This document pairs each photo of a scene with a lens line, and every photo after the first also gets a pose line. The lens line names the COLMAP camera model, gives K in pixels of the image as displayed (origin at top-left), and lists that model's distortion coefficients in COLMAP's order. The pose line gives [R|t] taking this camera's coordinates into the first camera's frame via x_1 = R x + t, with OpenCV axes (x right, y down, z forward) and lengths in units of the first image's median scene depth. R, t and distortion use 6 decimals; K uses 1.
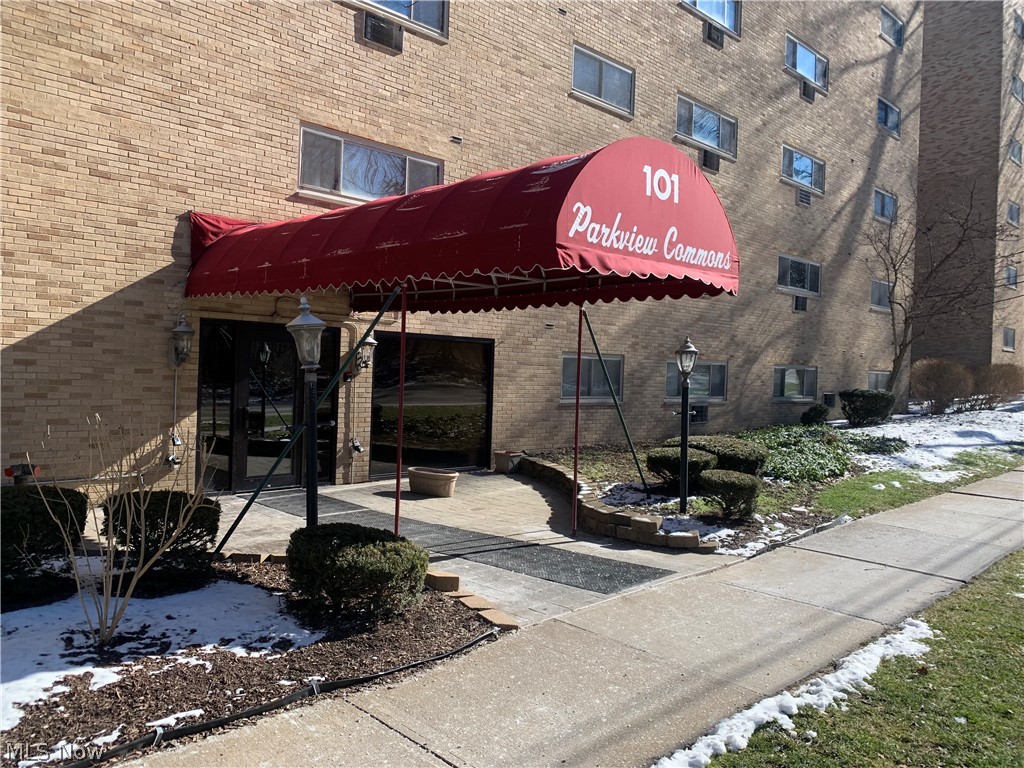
lens RADIAL K [[777.7, 0, 495.5], [0, 777.7, 390.9], [0, 0, 1]] dist [0.051316, -0.065373]
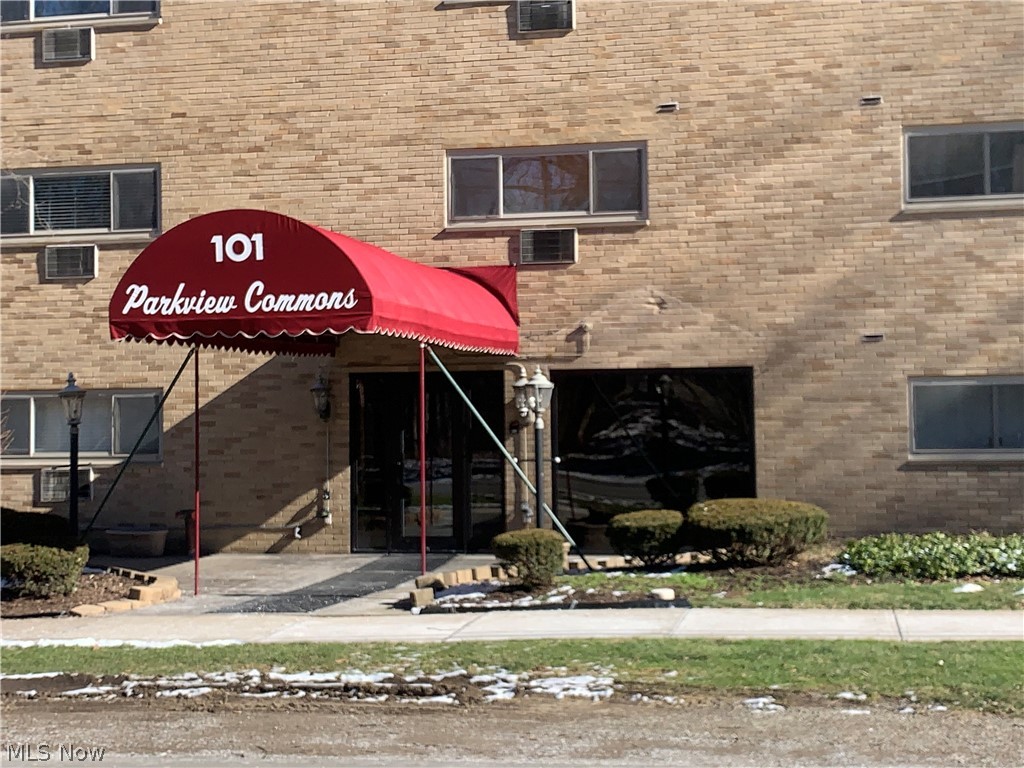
lens RADIAL K [[1593.5, 0, 512.0], [0, 1593.5, 384.0], [0, 0, 1]] dist [0.263684, -0.975521]
pose [[0.553386, -0.052871, -0.831245, 1.630258], [0.006594, 0.998230, -0.059103, 0.048690], [0.832899, 0.027226, 0.552756, 0.041822]]
